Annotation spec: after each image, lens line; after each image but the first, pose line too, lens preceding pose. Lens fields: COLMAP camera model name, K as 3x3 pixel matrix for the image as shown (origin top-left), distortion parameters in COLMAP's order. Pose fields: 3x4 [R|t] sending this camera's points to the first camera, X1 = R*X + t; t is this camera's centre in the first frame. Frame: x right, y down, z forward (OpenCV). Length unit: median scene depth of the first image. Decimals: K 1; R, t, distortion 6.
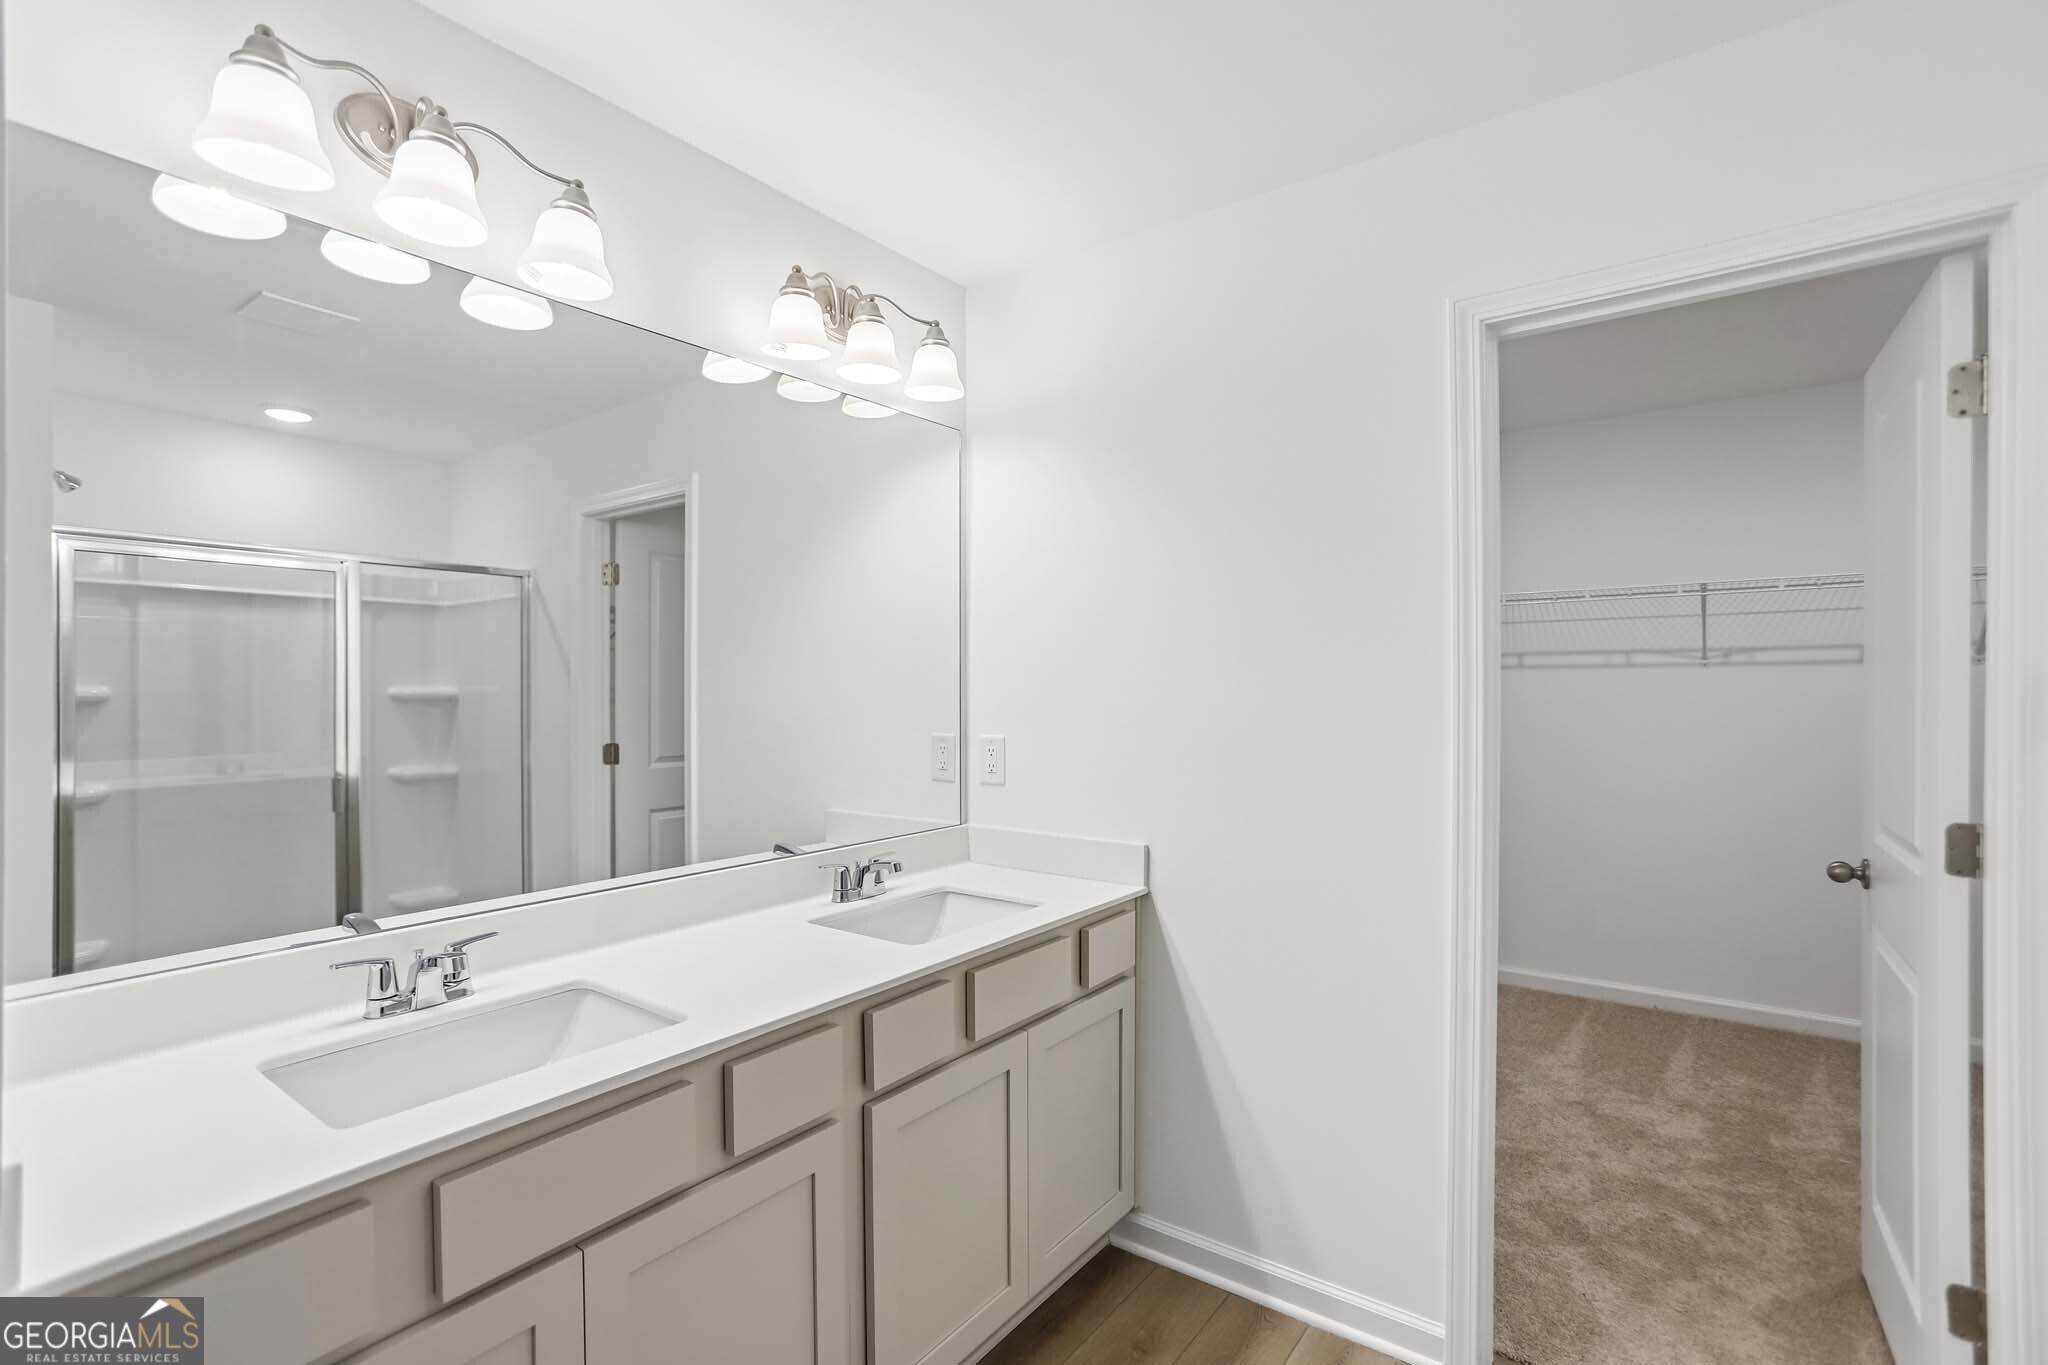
lens RADIAL K [[940.8, 0, 1016.7], [0, 940.8, 684.5], [0, 0, 1]] dist [-0.057399, 0.030577]
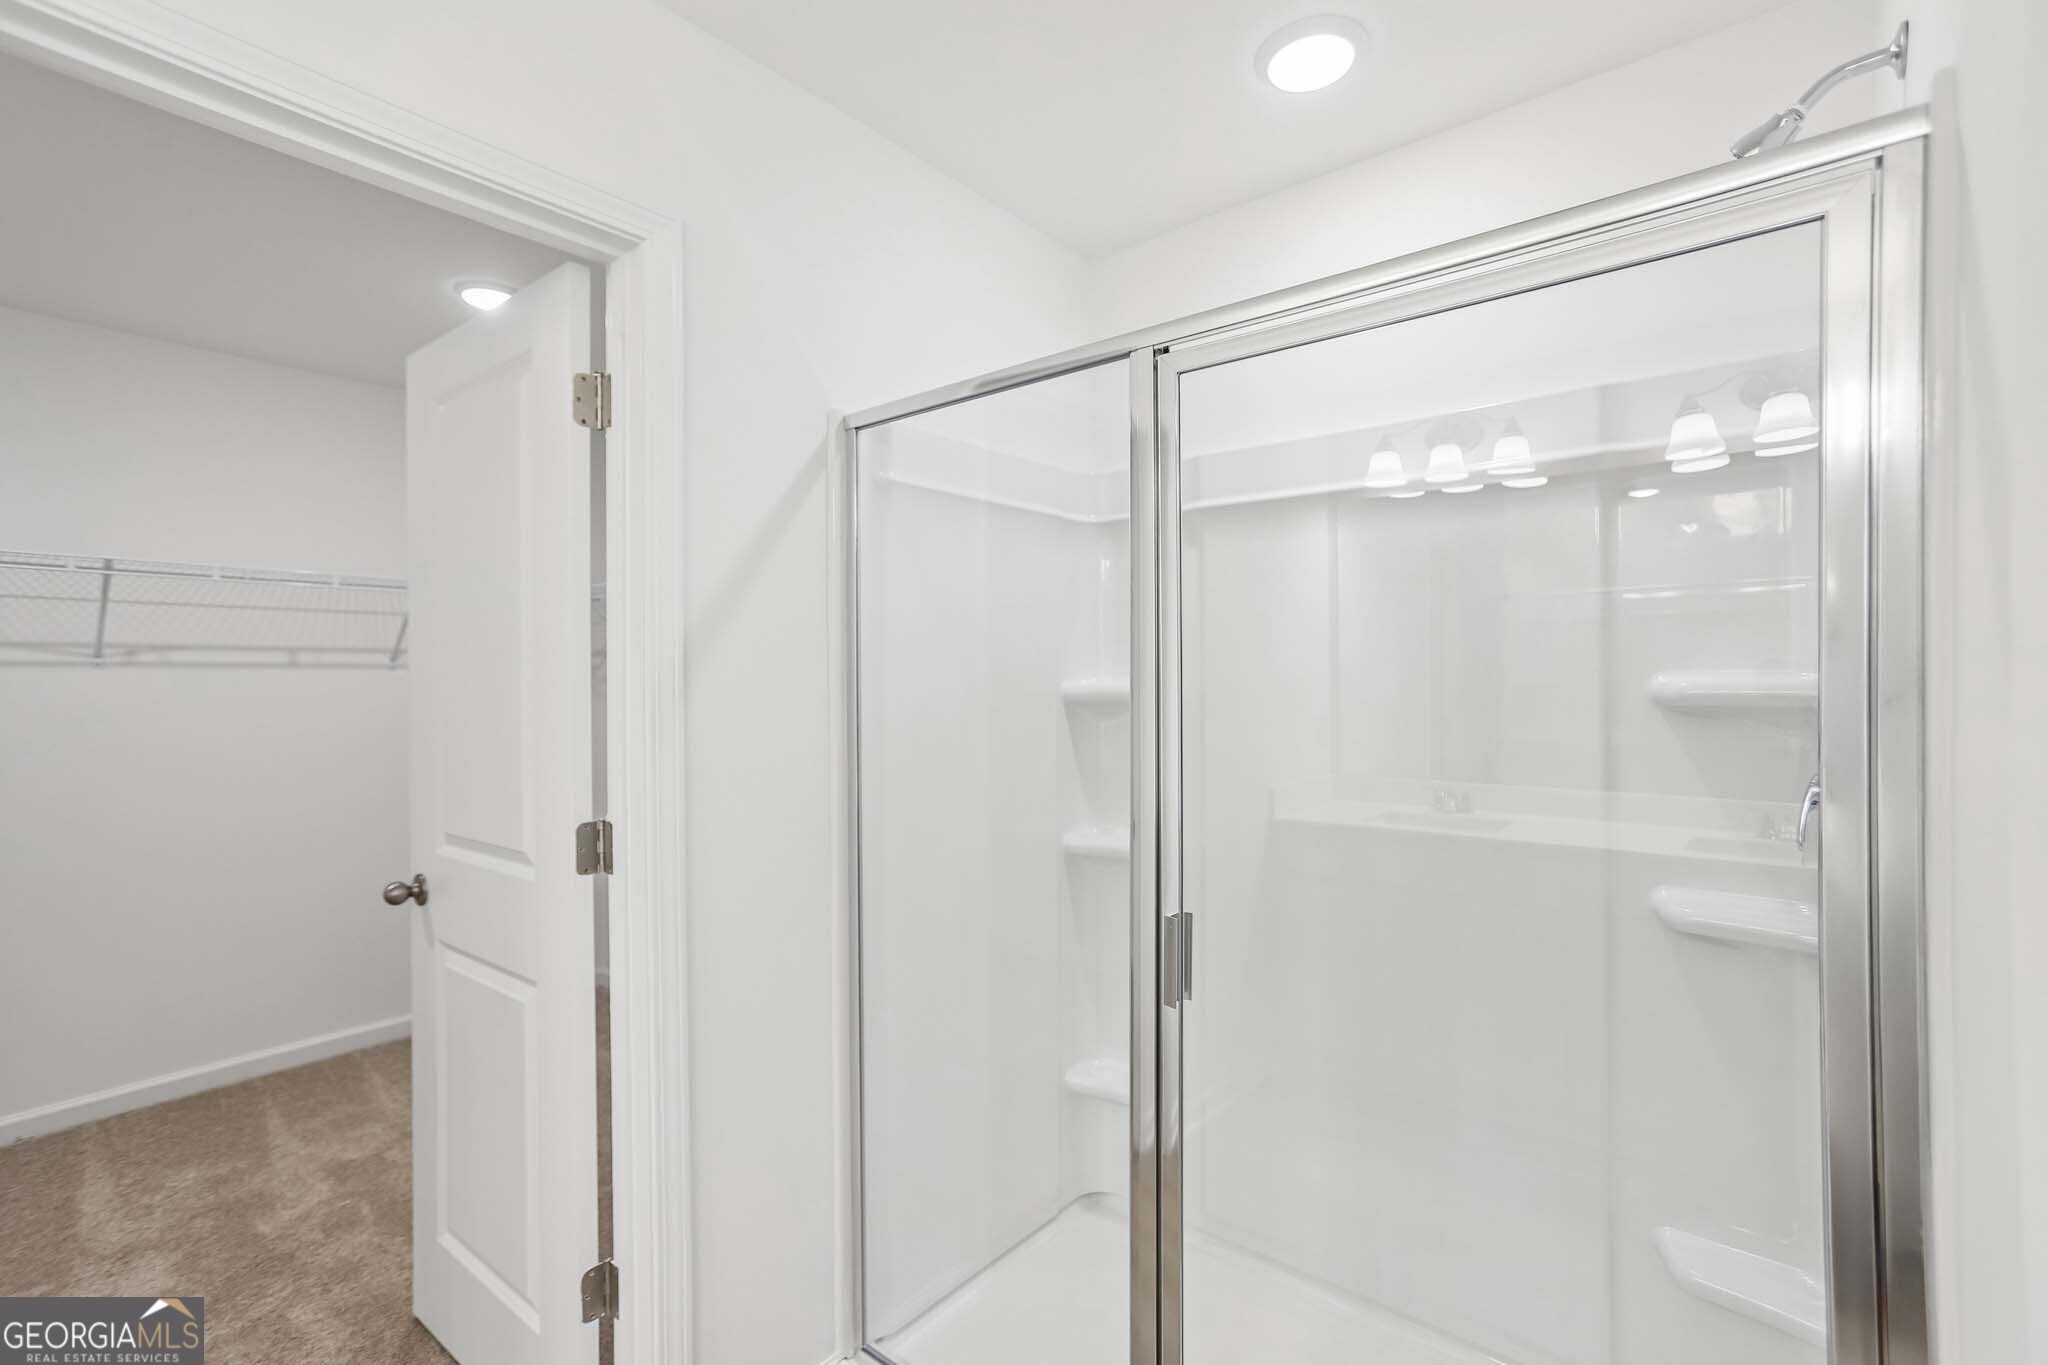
lens RADIAL K [[911.6, 0, 1015.5], [0, 911.6, 696.7], [0, 0, 1]] dist [-0.002655, 0.013167]
pose [[0.055145, -0.013276, 0.998390, 0.016644], [0.006430, 0.999896, 0.012941, 0.000407], [-0.998458, 0.005706, 0.055225, 0.205711]]
